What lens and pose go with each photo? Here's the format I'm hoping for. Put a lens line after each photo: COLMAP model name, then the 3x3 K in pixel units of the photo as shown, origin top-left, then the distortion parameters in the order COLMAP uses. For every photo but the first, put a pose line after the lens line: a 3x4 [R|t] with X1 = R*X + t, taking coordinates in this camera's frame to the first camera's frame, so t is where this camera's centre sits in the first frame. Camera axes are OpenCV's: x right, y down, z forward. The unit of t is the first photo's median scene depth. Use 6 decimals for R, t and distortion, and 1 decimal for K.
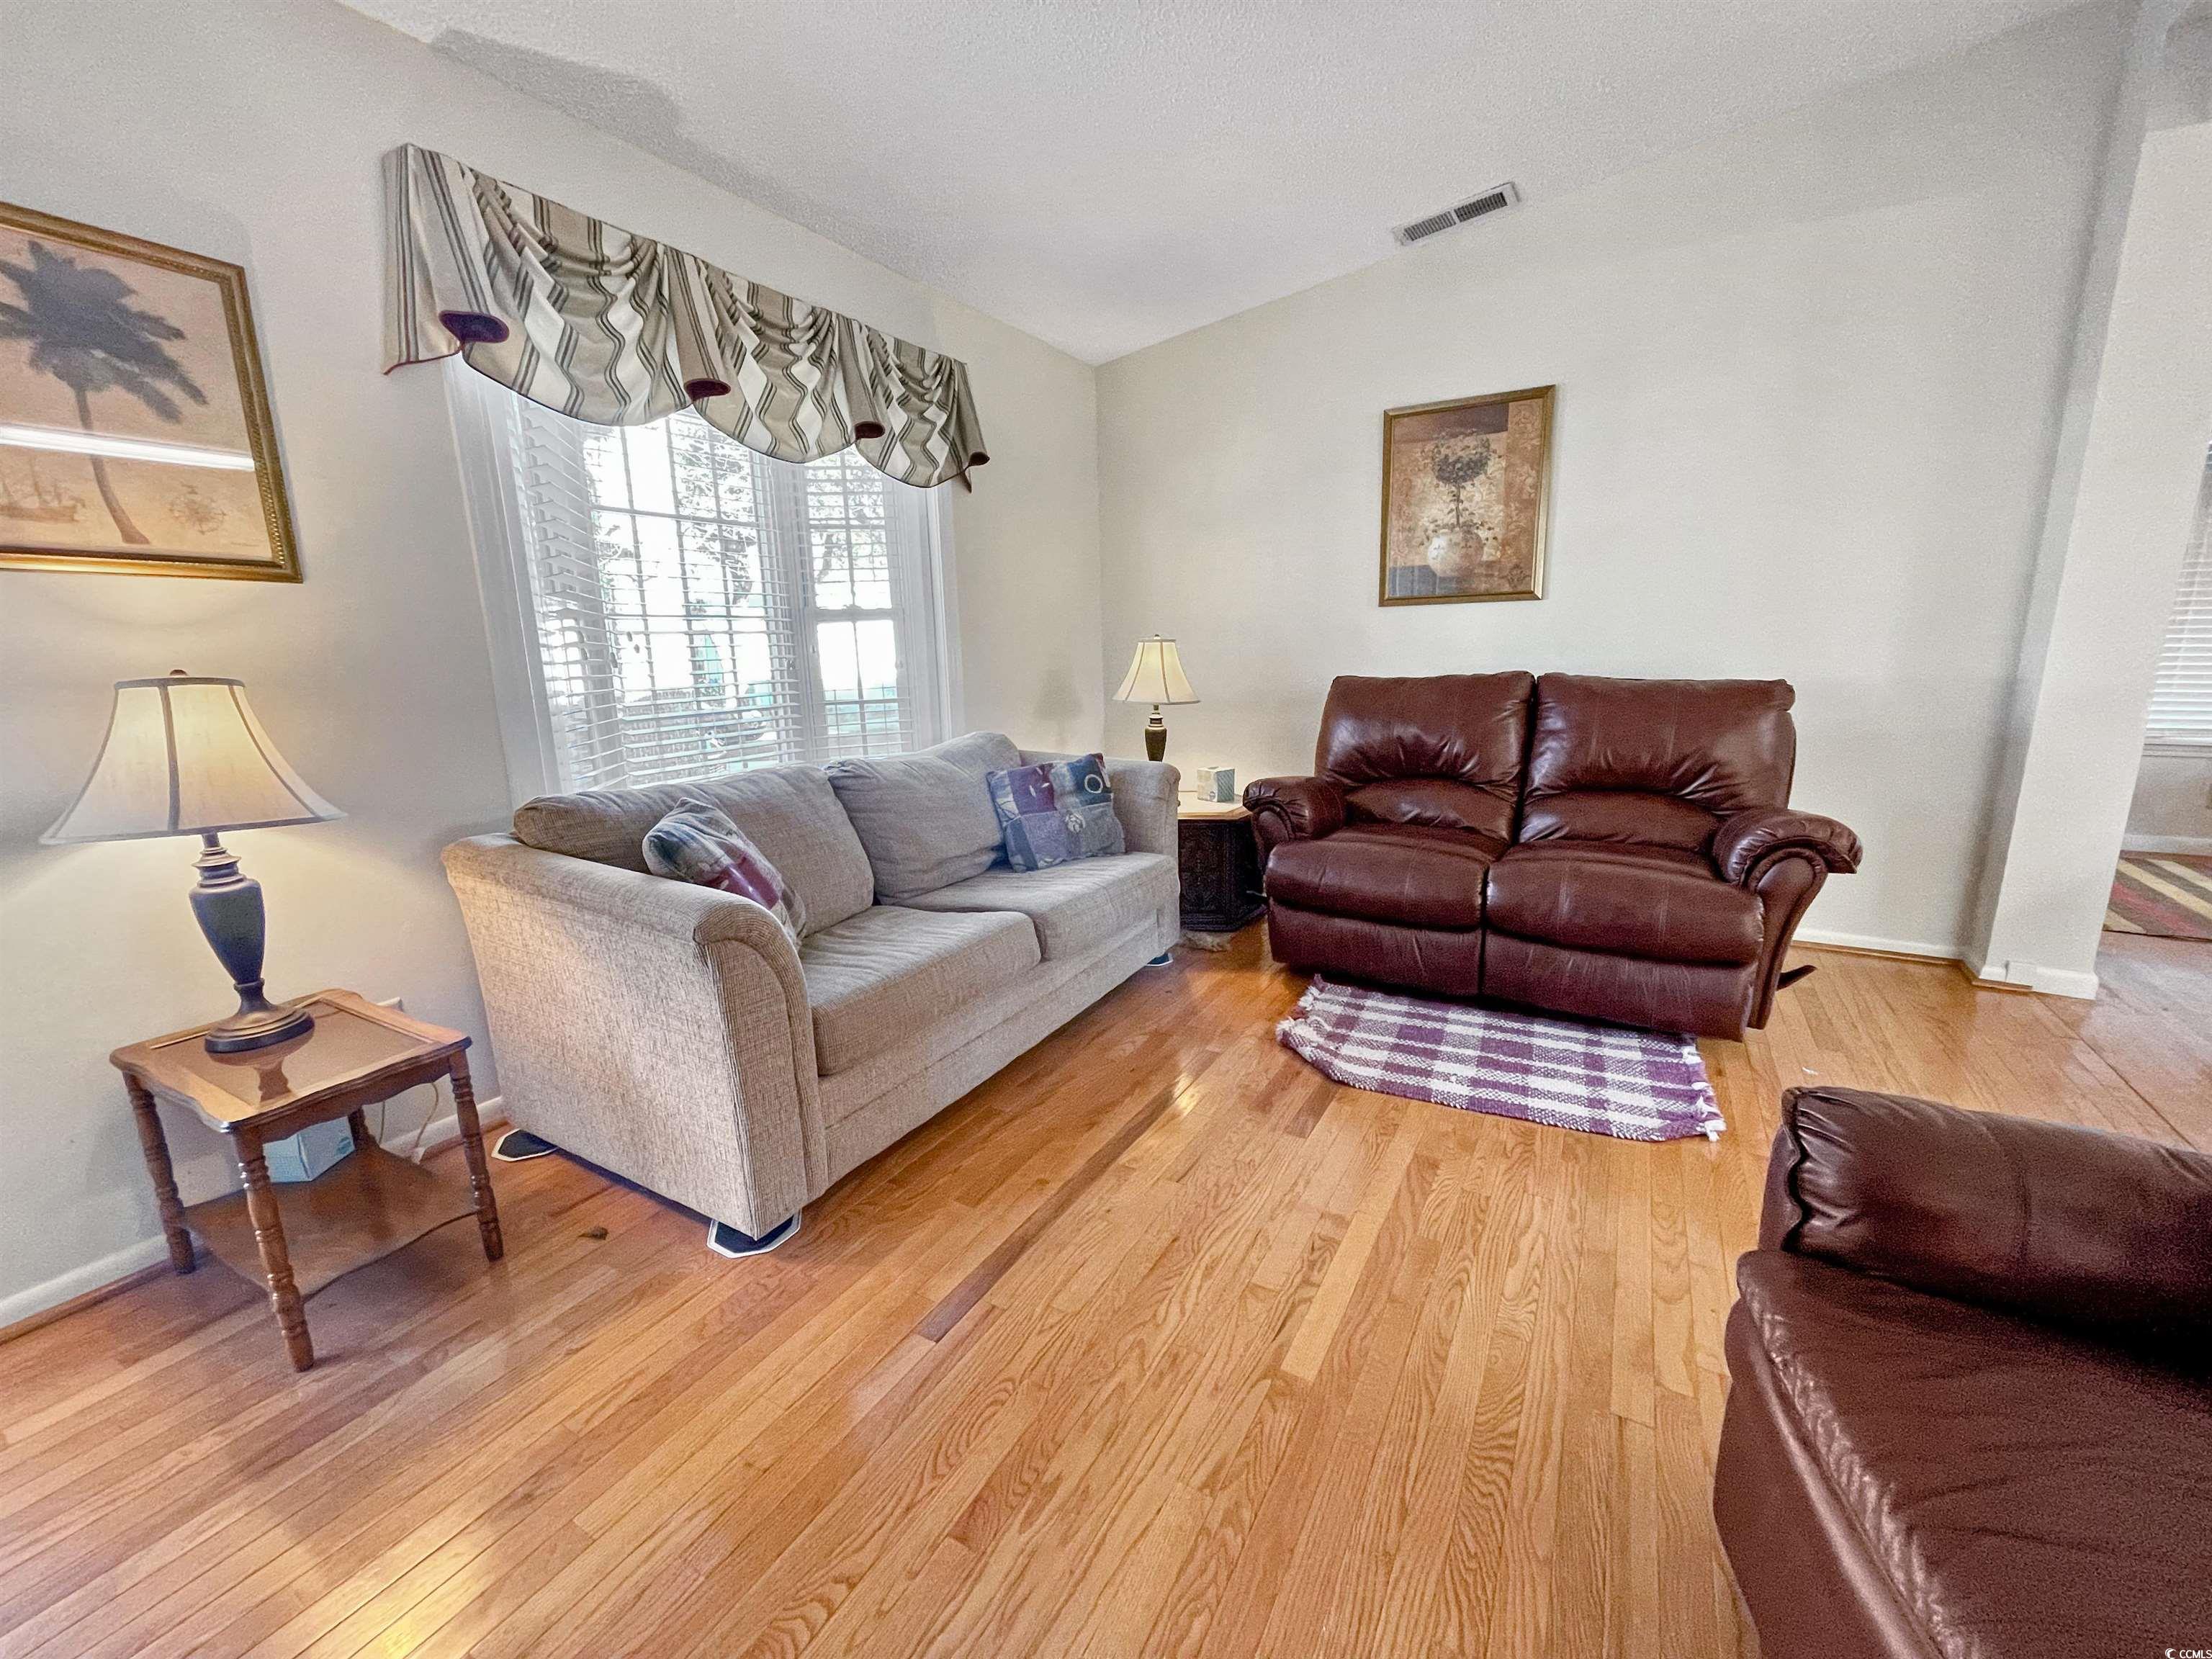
lens RADIAL K [[889.3, 0, 1097.6], [0, 889.3, 834.5], [0, 0, 1]] dist [-0.008896, 0.004667]
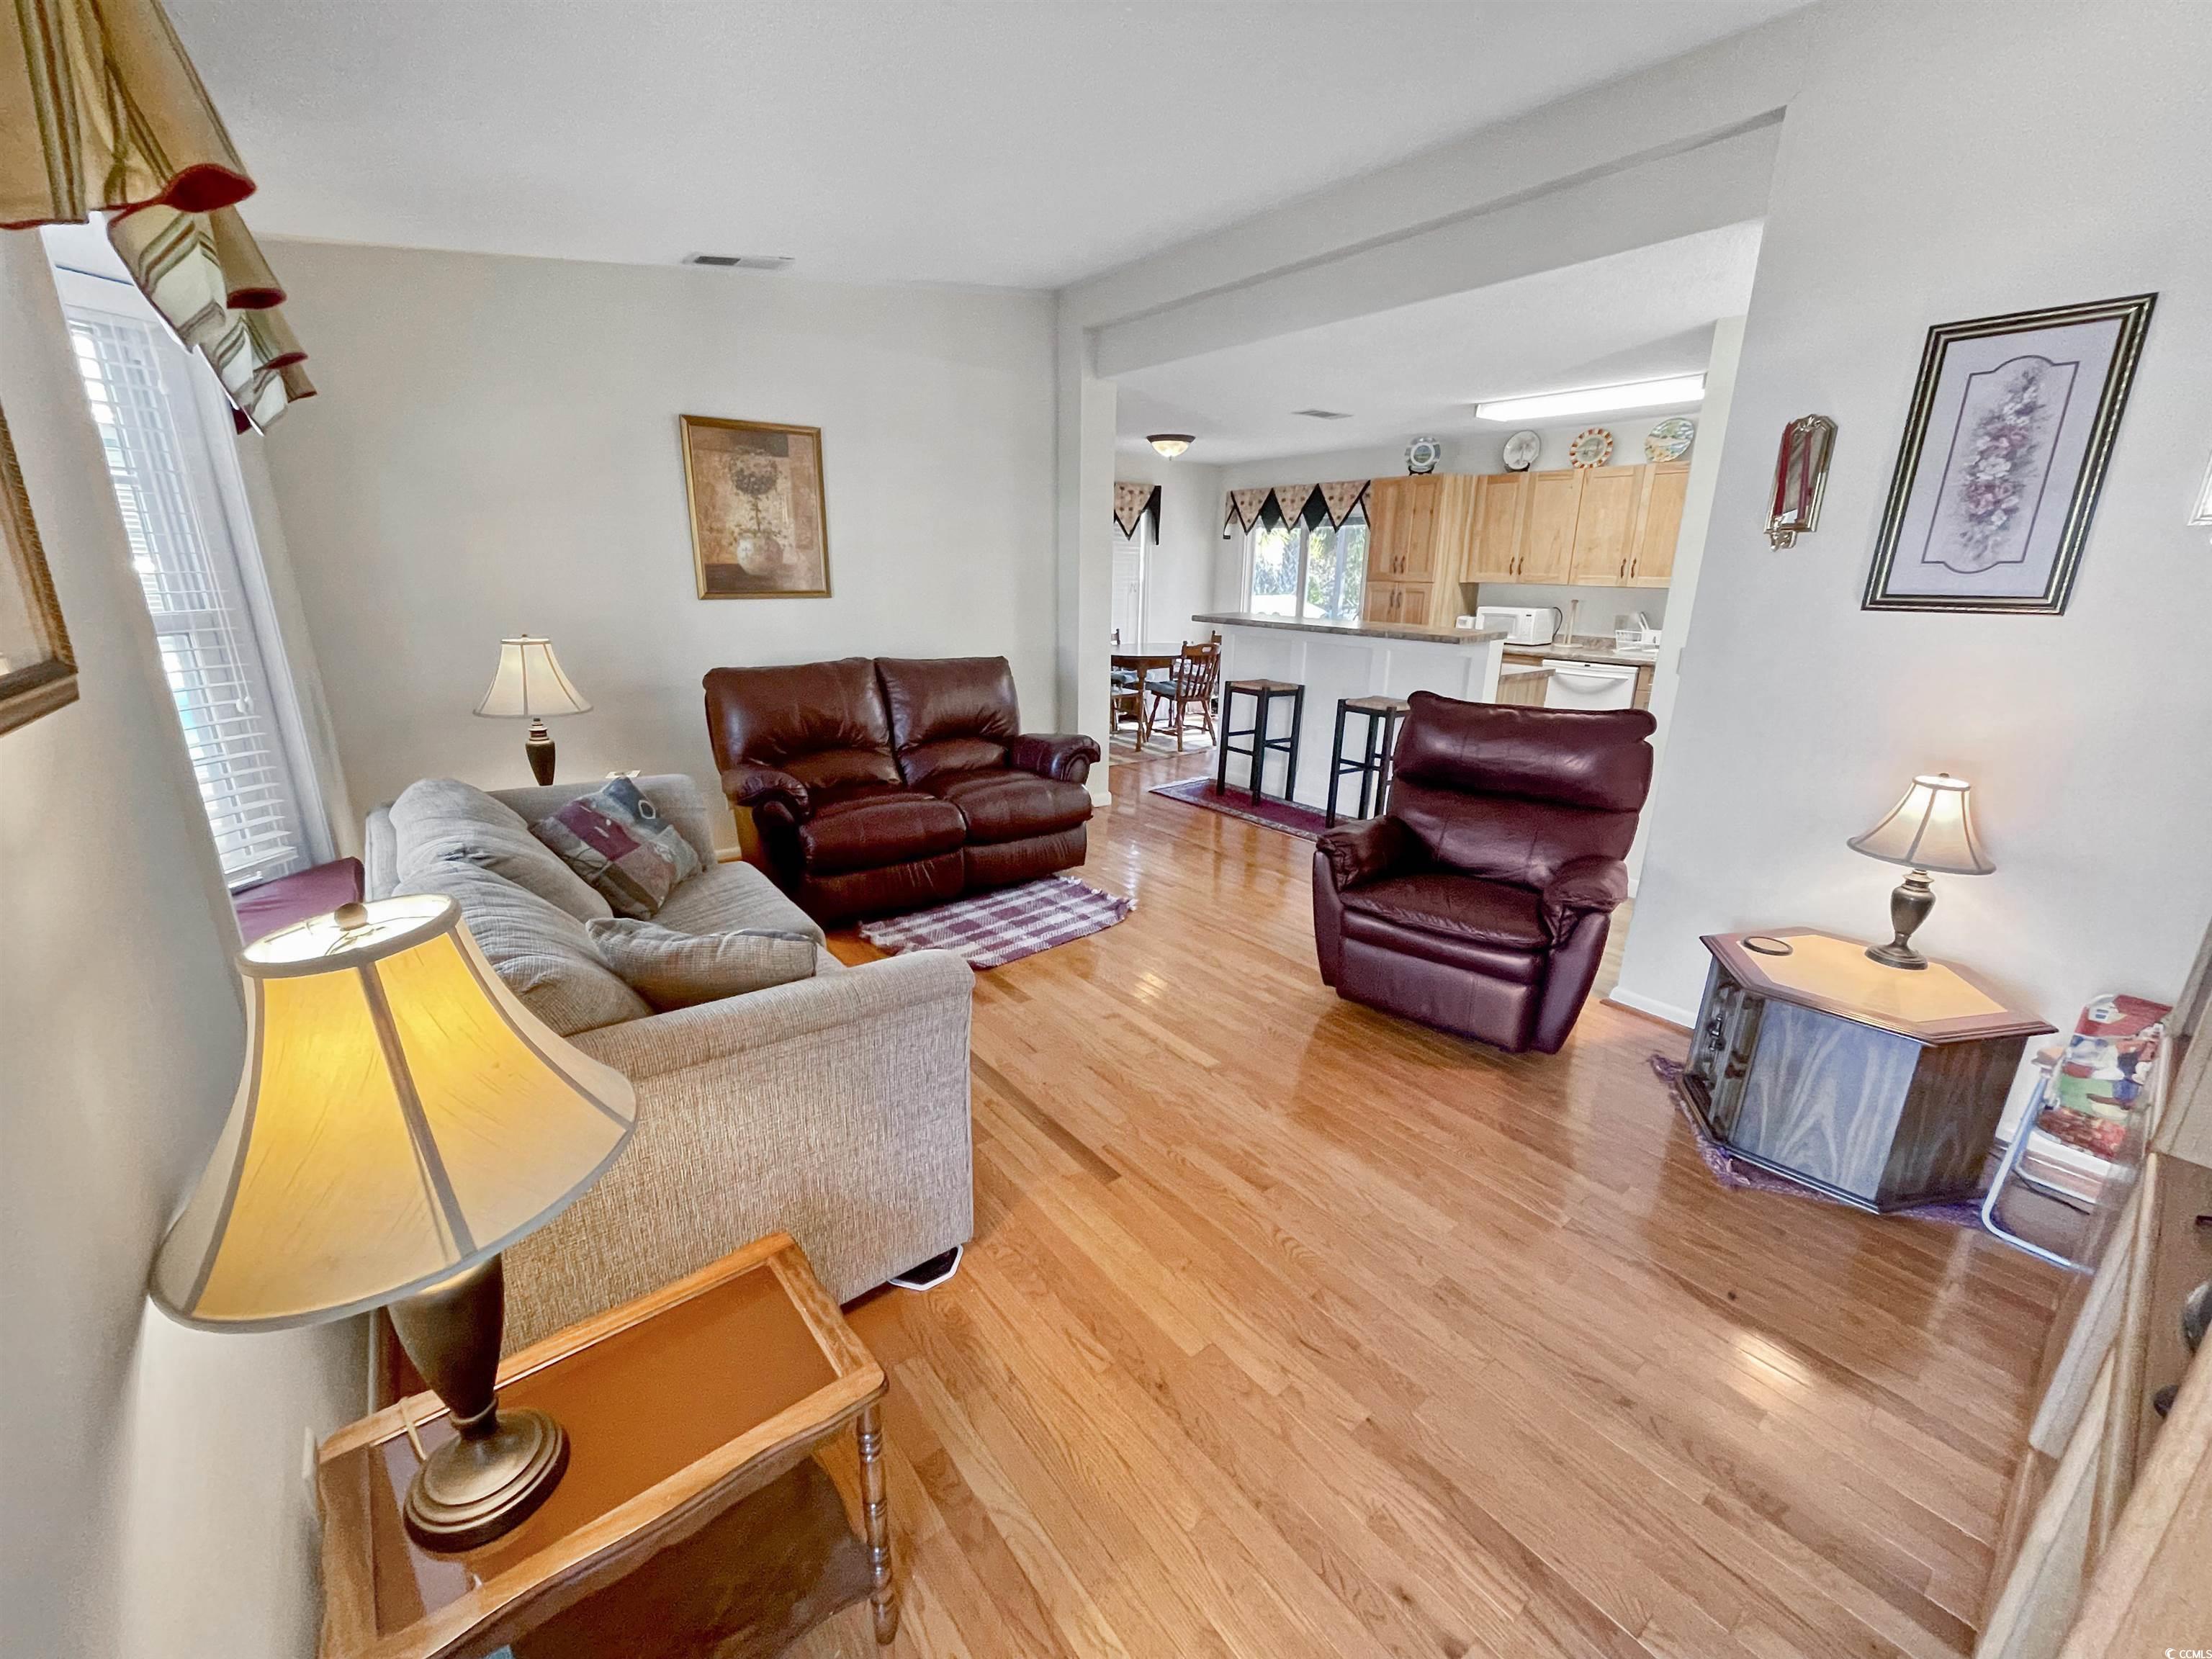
lens RADIAL K [[889.3, 0, 1097.6], [0, 889.3, 834.5], [0, 0, 1]] dist [-0.008896, 0.004667]
pose [[0.365888, -0.241938, 0.898661, -0.772499], [0.180856, 0.965694, 0.186349, -0.137260], [-0.912917, 0.094345, 0.397091, 0.232098]]
